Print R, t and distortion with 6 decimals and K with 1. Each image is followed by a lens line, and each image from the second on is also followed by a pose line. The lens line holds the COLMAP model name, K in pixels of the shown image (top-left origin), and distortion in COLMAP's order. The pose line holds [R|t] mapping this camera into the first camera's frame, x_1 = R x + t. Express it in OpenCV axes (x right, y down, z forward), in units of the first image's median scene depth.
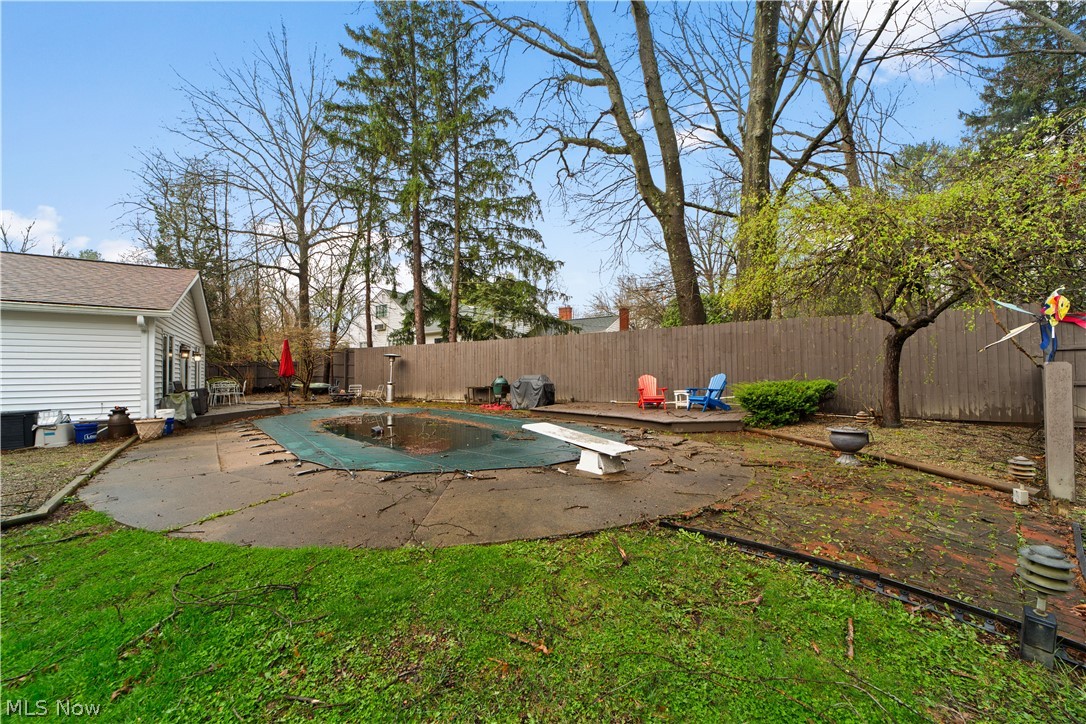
lens RADIAL K [[420.5, 0, 542.9], [0, 420.5, 377.3], [0, 0, 1]] dist [0.000212, 0.000097]
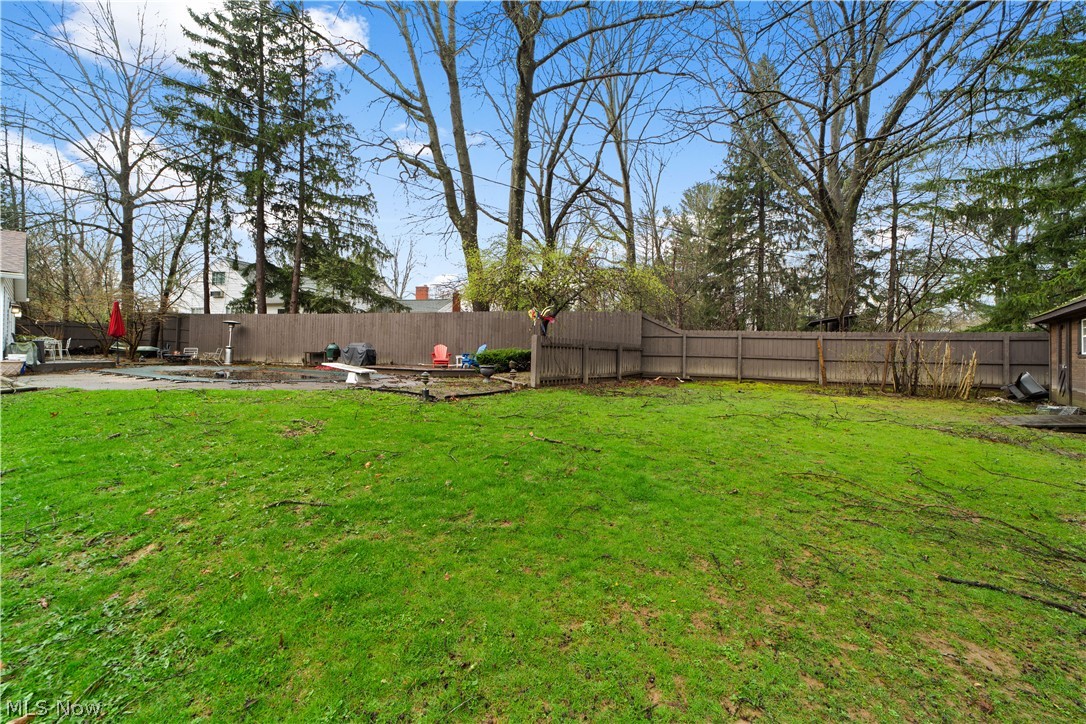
lens RADIAL K [[436.8, 0, 543.0], [0, 436.8, 362.0], [0, 0, 1]] dist [-0.010915, 0.008609]
pose [[0.958610, 0.027840, 0.283357, 0.097149], [-0.029873, 0.999550, 0.002854, 0.023106], [-0.283150, -0.011200, 0.959010, -0.307416]]
